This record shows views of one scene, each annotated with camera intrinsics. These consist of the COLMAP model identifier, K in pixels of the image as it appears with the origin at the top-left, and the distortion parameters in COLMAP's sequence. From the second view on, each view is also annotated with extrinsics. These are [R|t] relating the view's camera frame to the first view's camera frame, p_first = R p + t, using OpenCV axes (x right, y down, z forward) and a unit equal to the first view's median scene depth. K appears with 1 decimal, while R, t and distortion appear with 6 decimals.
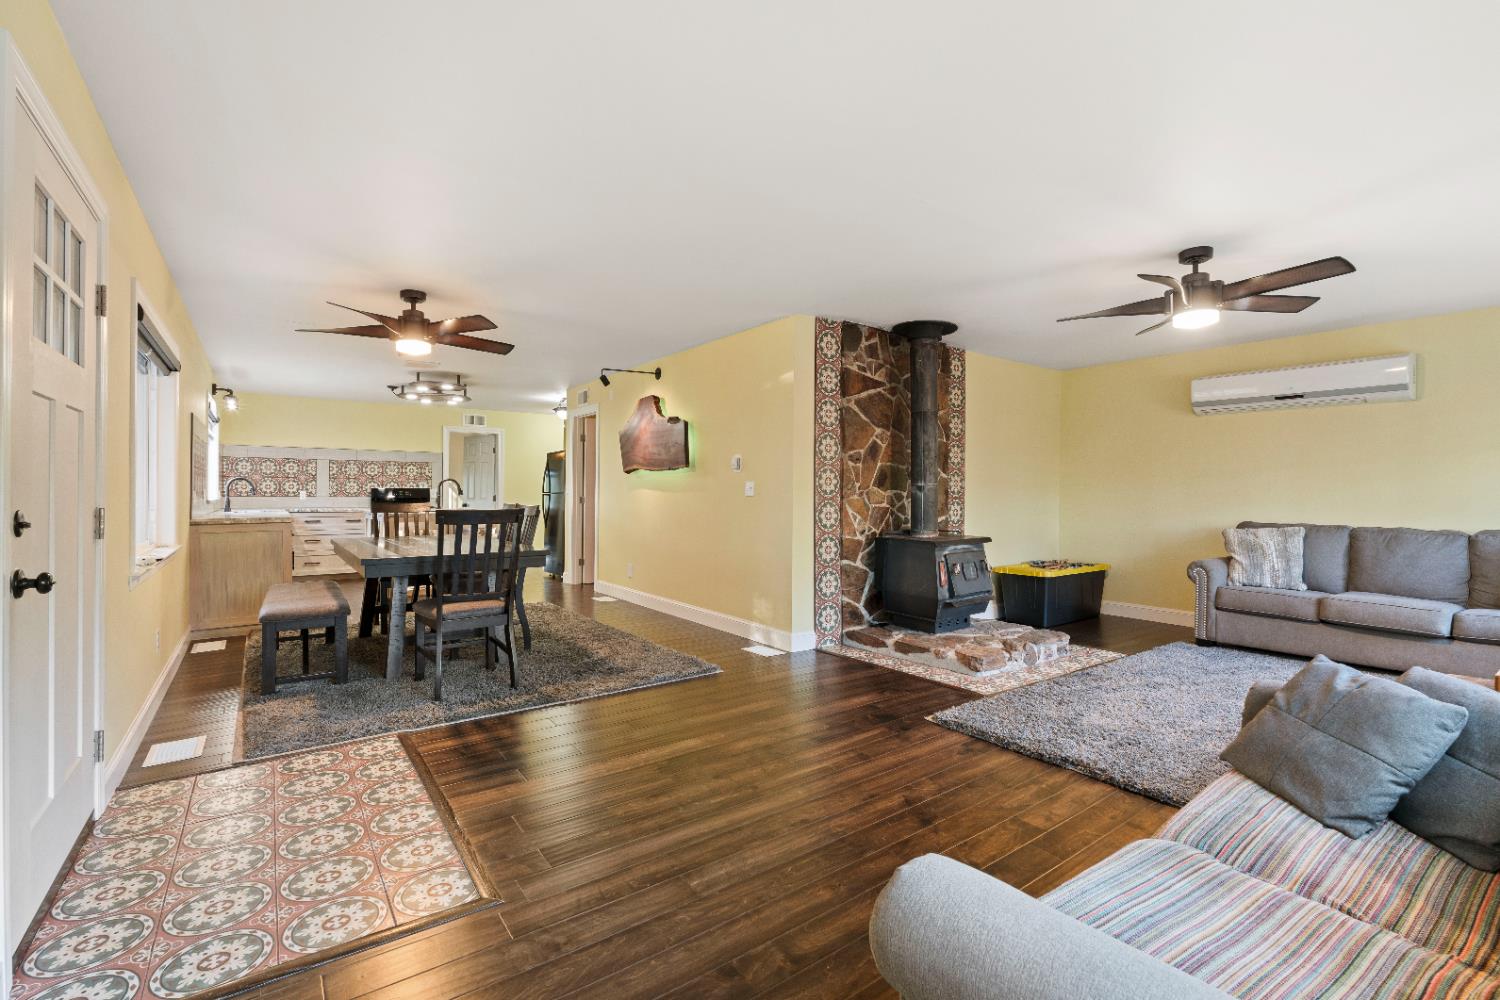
lens RADIAL K [[659.1, 0, 750.2], [0, 659.1, 493.8], [0, 0, 1]] dist [-0.003368, -0.000117]
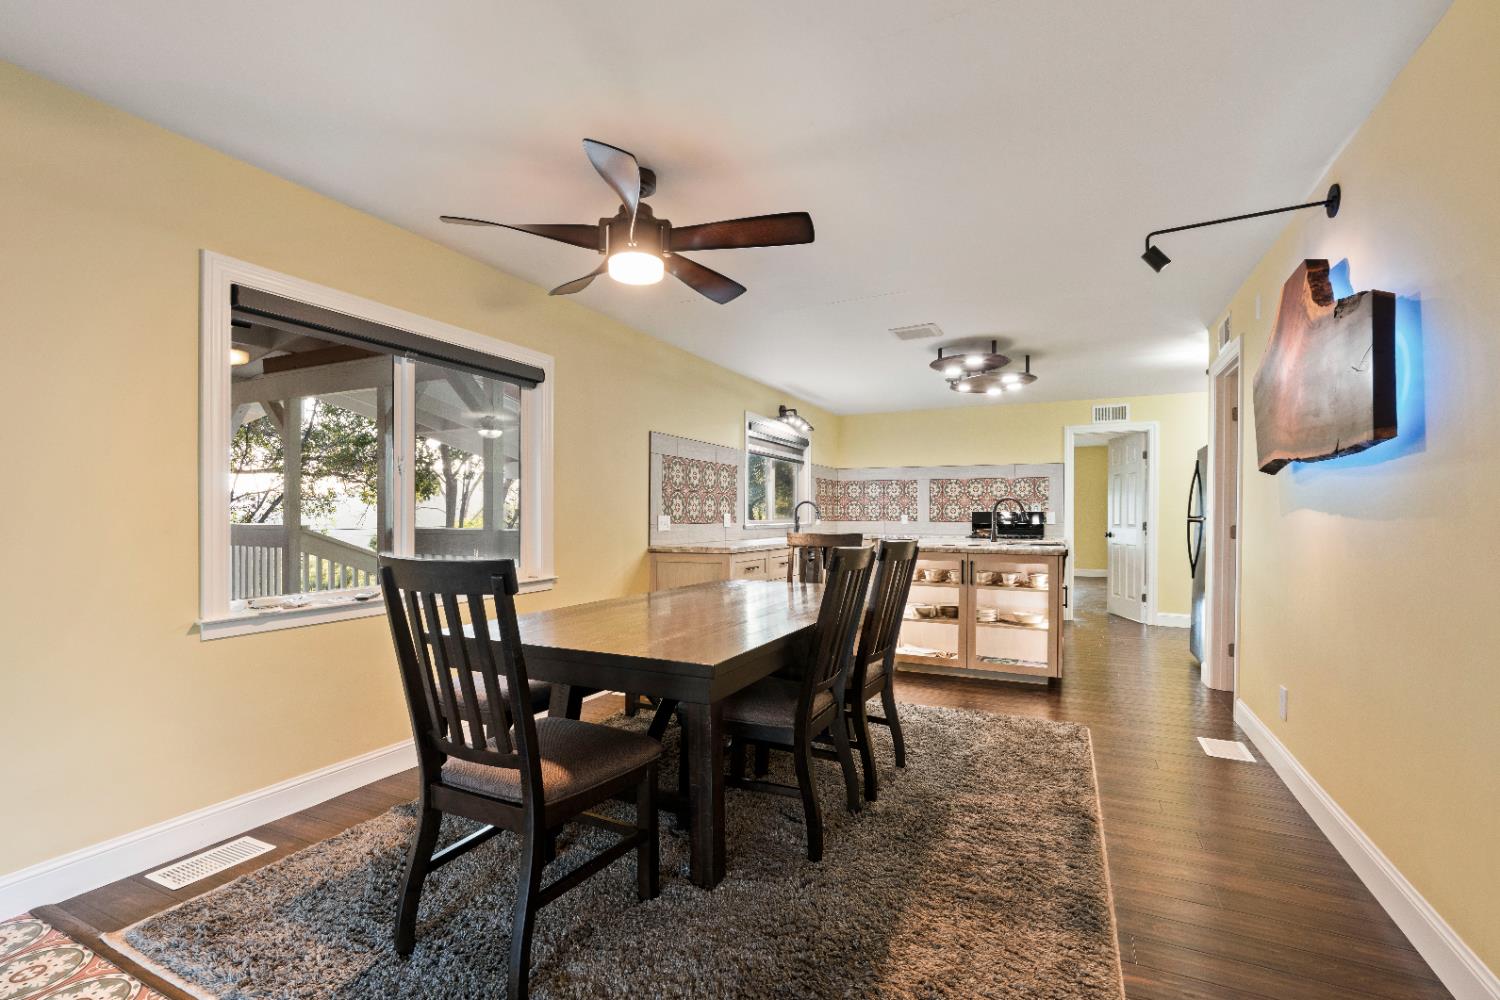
lens RADIAL K [[667.6, 0, 755.5], [0, 667.6, 520.5], [0, 0, 1]] dist [-0.002445, -0.000186]
pose [[0.475650, 0.007170, -0.879605, 0.047978], [-0.004086, 0.999974, 0.005942, -0.002775], [0.879625, 0.000768, 0.475667, 0.679391]]
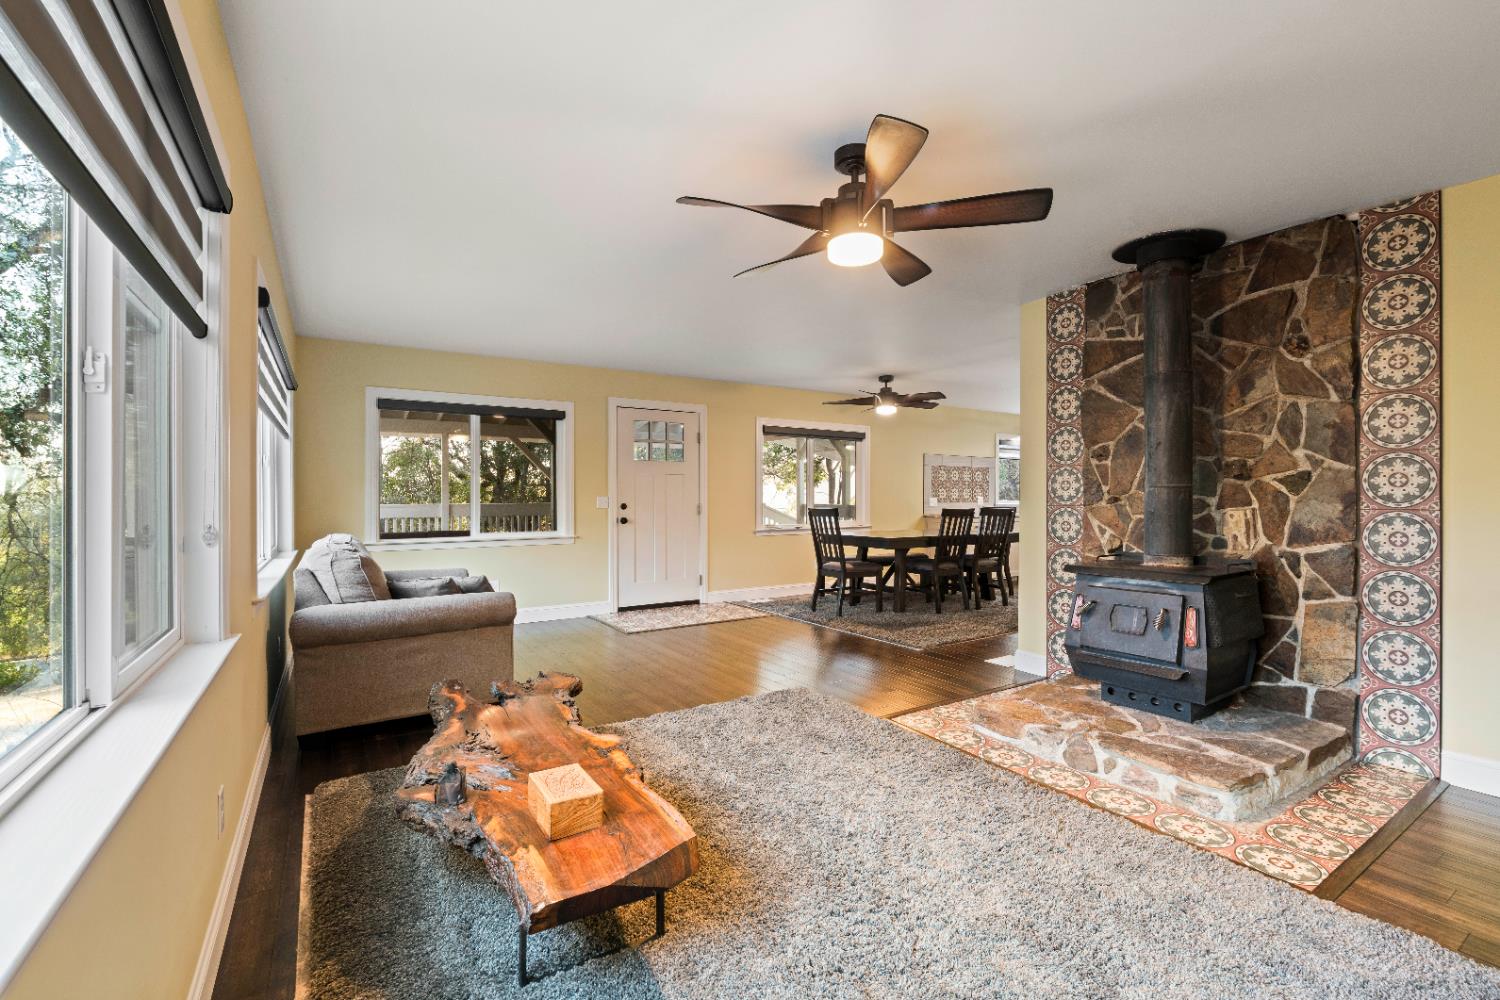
lens RADIAL K [[658.3, 0, 750.0], [0, 658.3, 500.0], [0, 0, 1]] dist [-0.005460, -0.000260]
pose [[-0.063400, 0.001846, -0.997986, 0.958151], [-0.001317, 0.999997, 0.001933, -0.001155], [0.997987, 0.001437, -0.063397, 0.640570]]
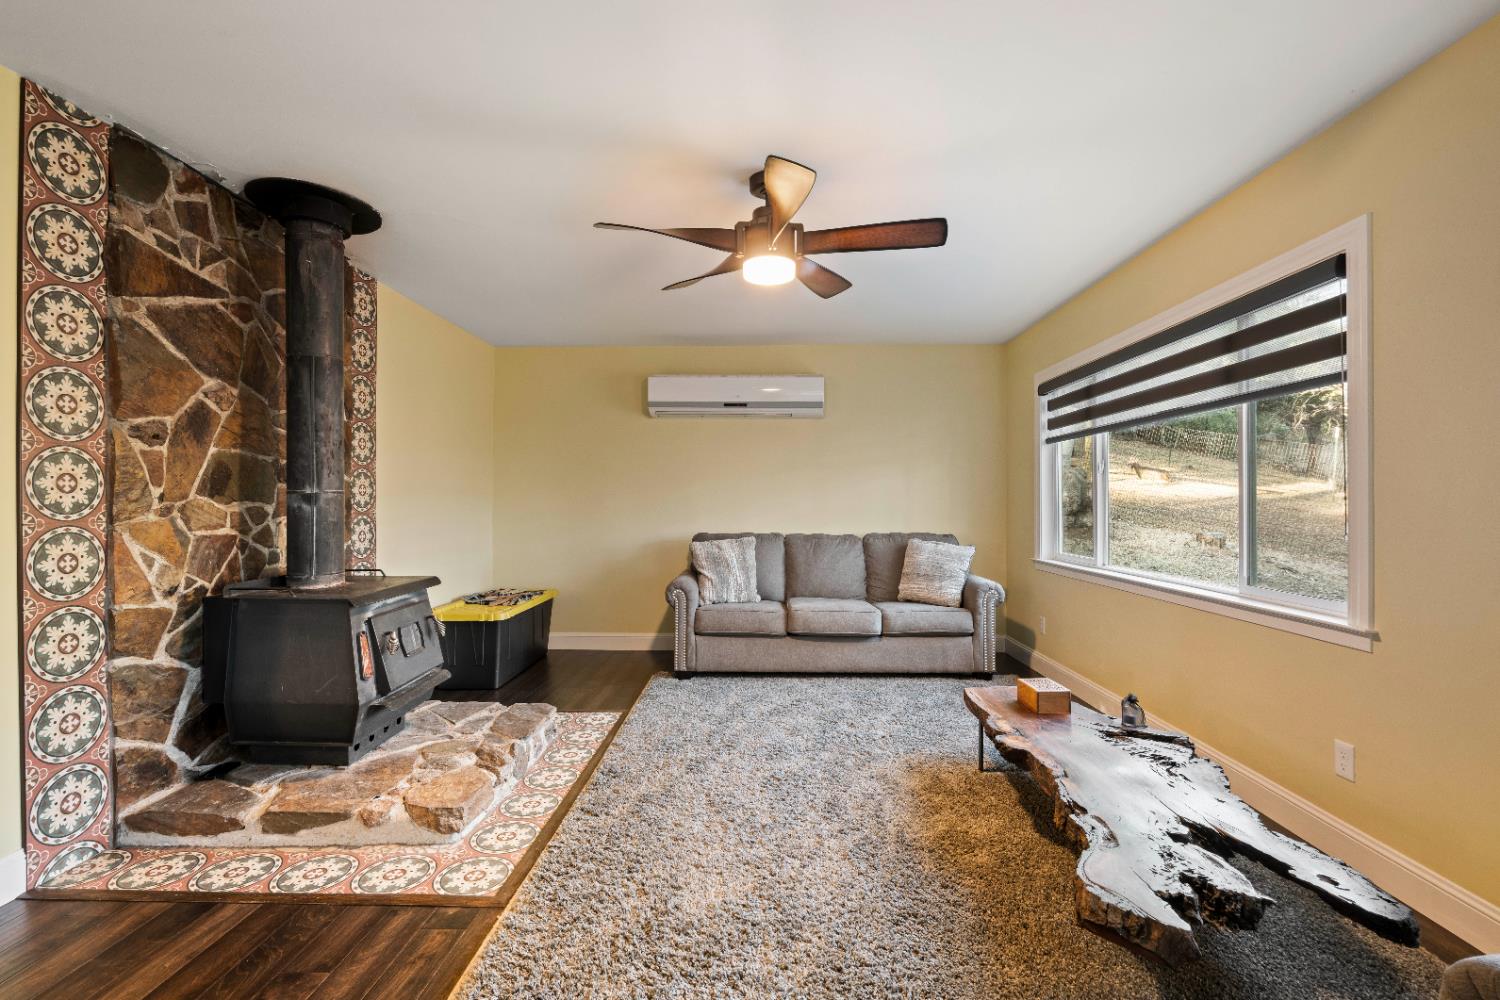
lens RADIAL K [[658.3, 0, 750.0], [0, 658.3, 500.0], [0, 0, 1]] dist [-0.005460, -0.000260]
pose [[0.612410, -0.004034, 0.790530, 0.053719], [0.005301, 0.999985, 0.000996, -0.005628], [-0.790523, 0.003580, 0.612422, 0.386266]]
